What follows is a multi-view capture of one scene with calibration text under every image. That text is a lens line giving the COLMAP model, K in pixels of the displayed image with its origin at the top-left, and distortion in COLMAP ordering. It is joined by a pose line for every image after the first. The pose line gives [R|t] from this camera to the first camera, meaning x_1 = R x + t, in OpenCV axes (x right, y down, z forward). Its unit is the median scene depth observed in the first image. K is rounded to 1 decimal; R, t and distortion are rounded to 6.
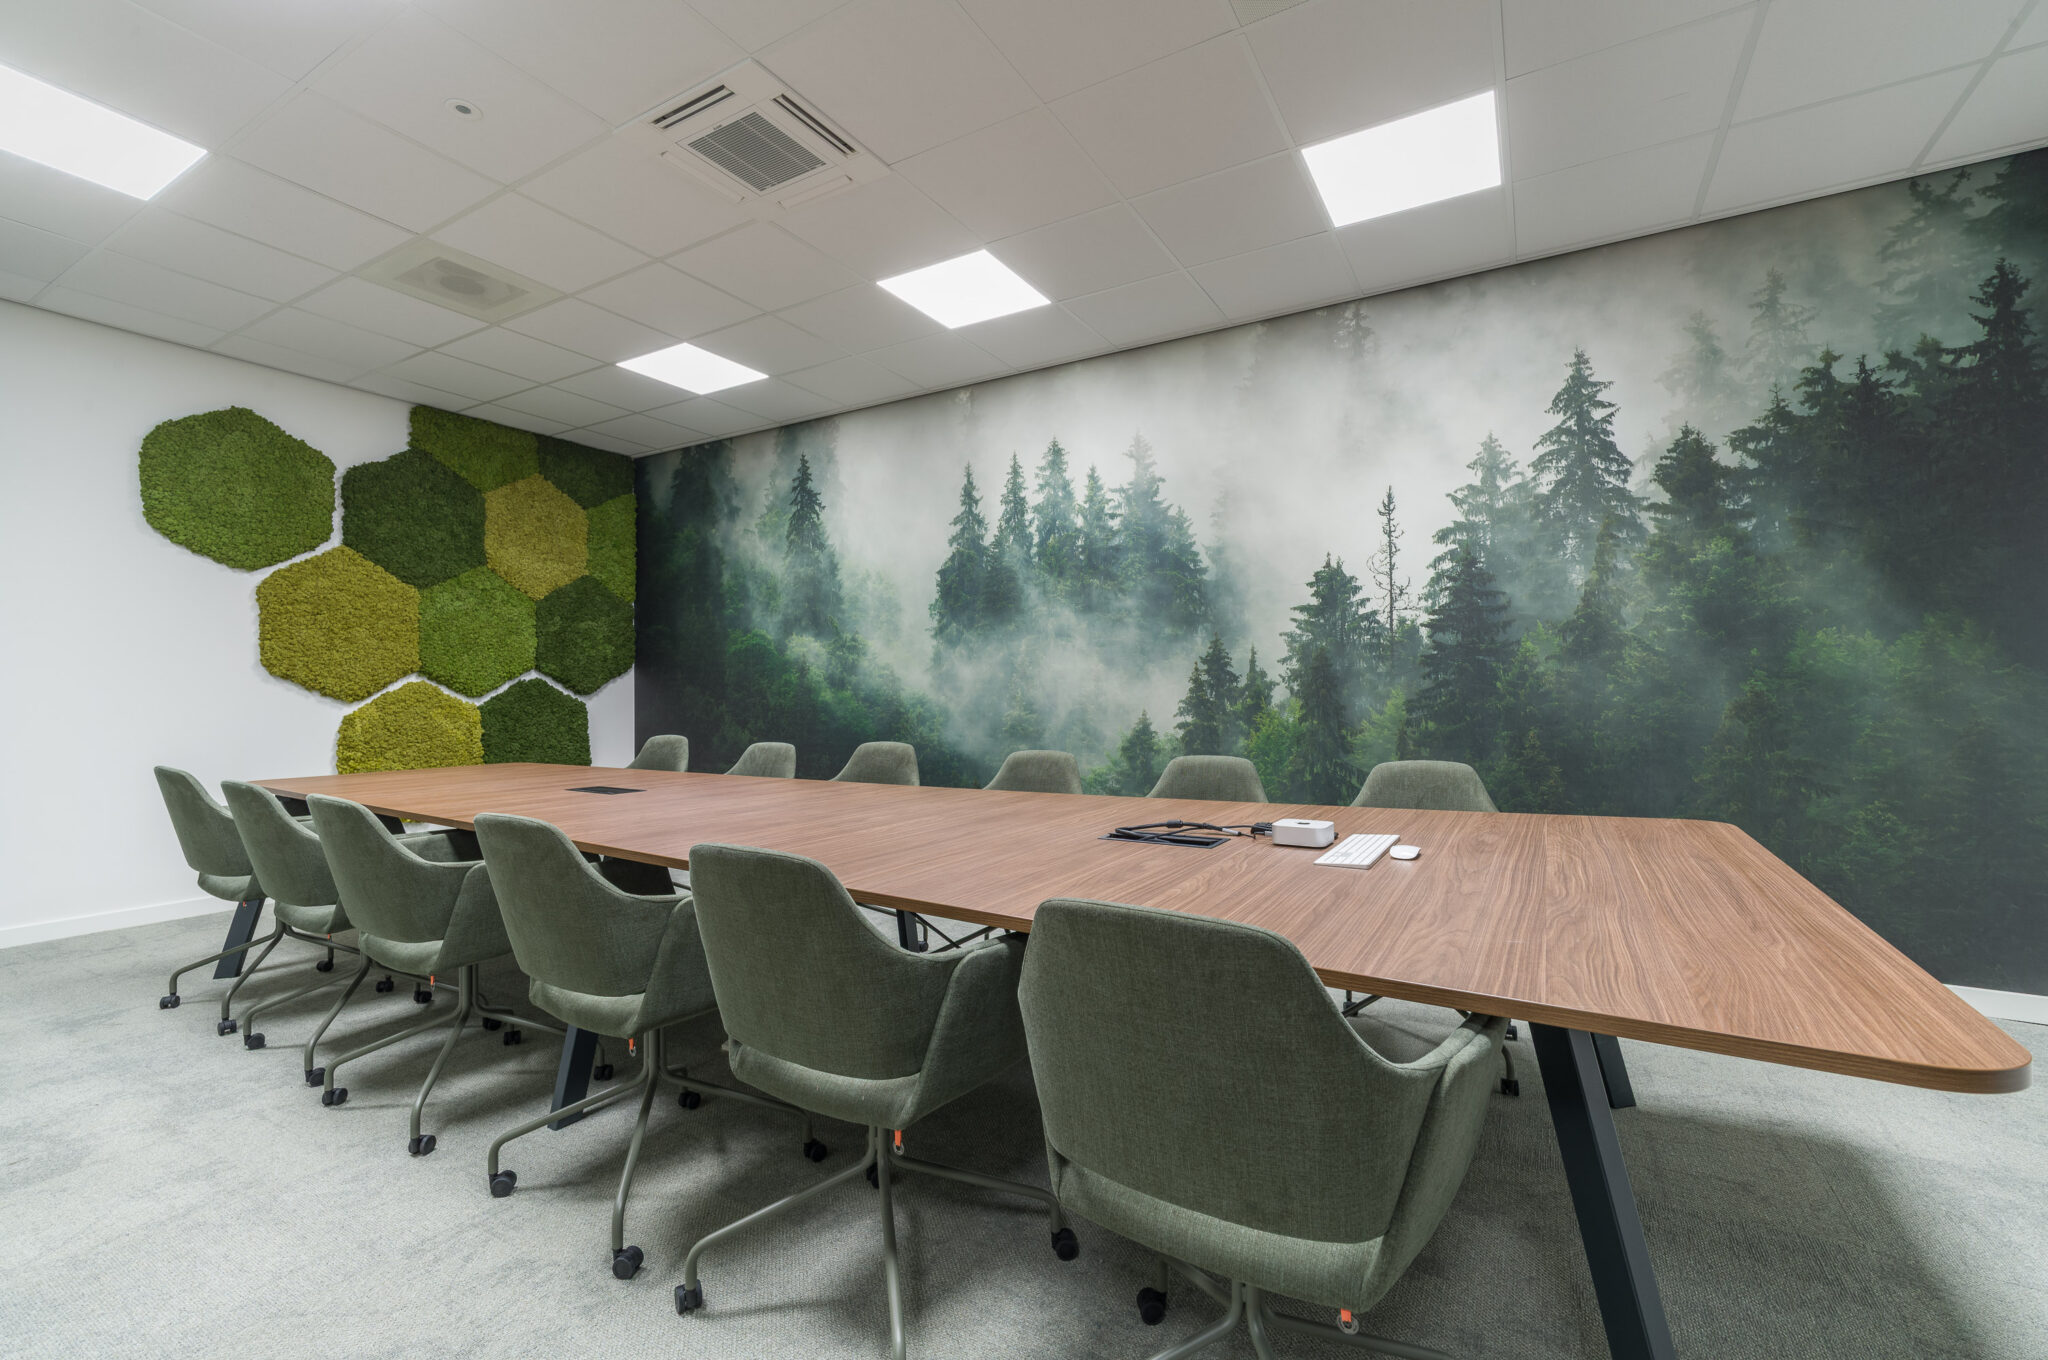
lens RADIAL K [[881.7, 0, 1024.0], [0, 881.7, 680.0], [0, 0, 1]] dist [0.002155, 0.000309]
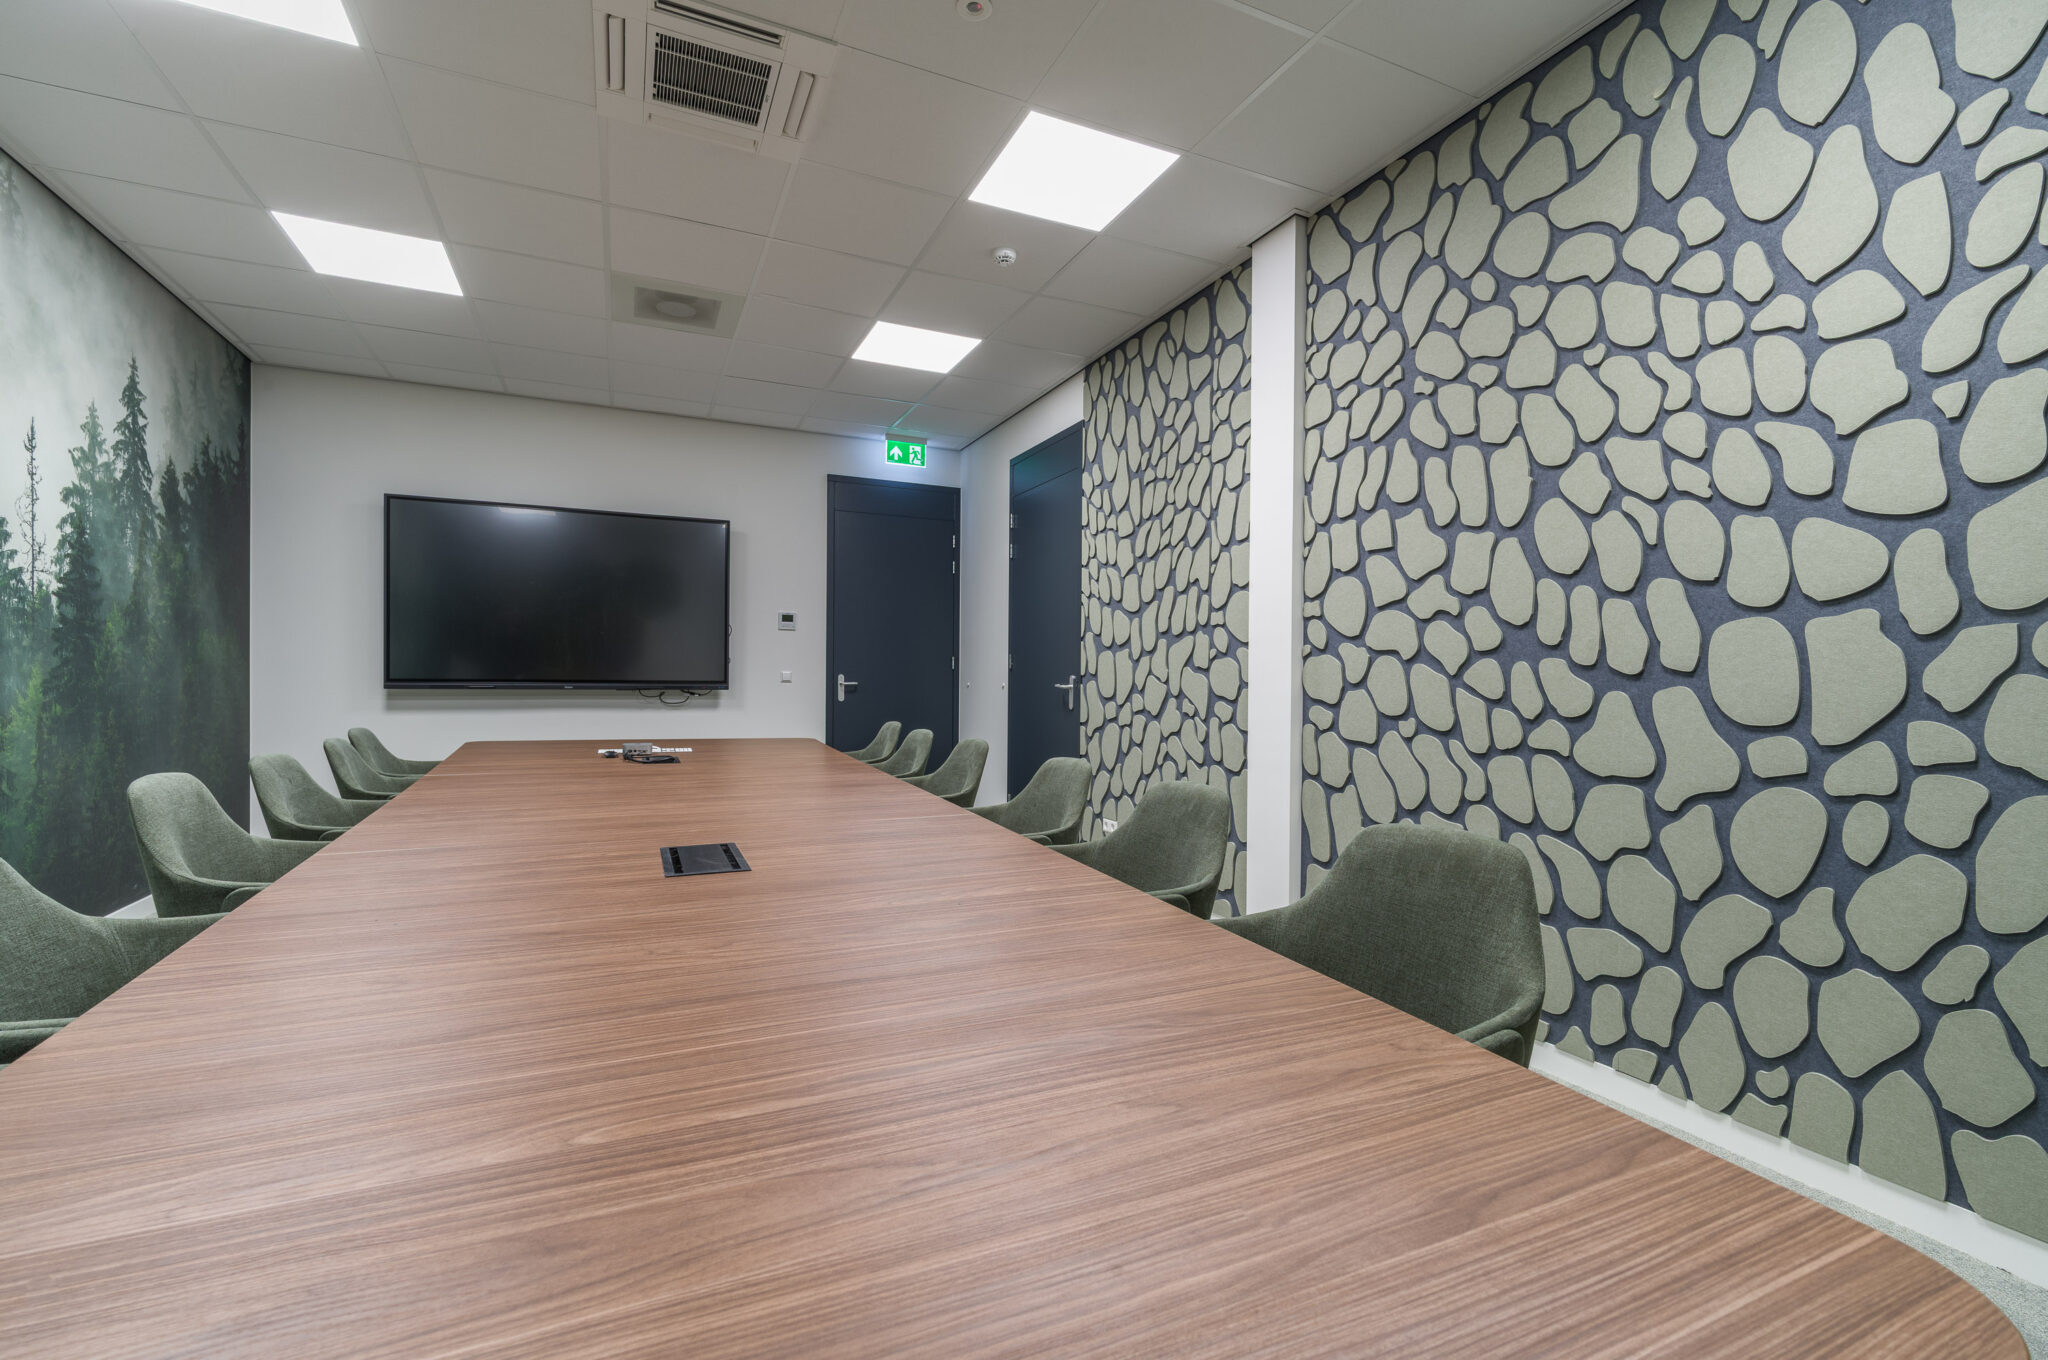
lens RADIAL K [[881.7, 0, 1024.0], [0, 881.7, 680.0], [0, 0, 1]] dist [0.002155, 0.000309]
pose [[-0.823034, -0.002460, 0.567987, -0.820201], [-0.013603, 0.999789, -0.015380, 0.022974], [-0.567830, -0.020385, -0.822894, 1.176309]]
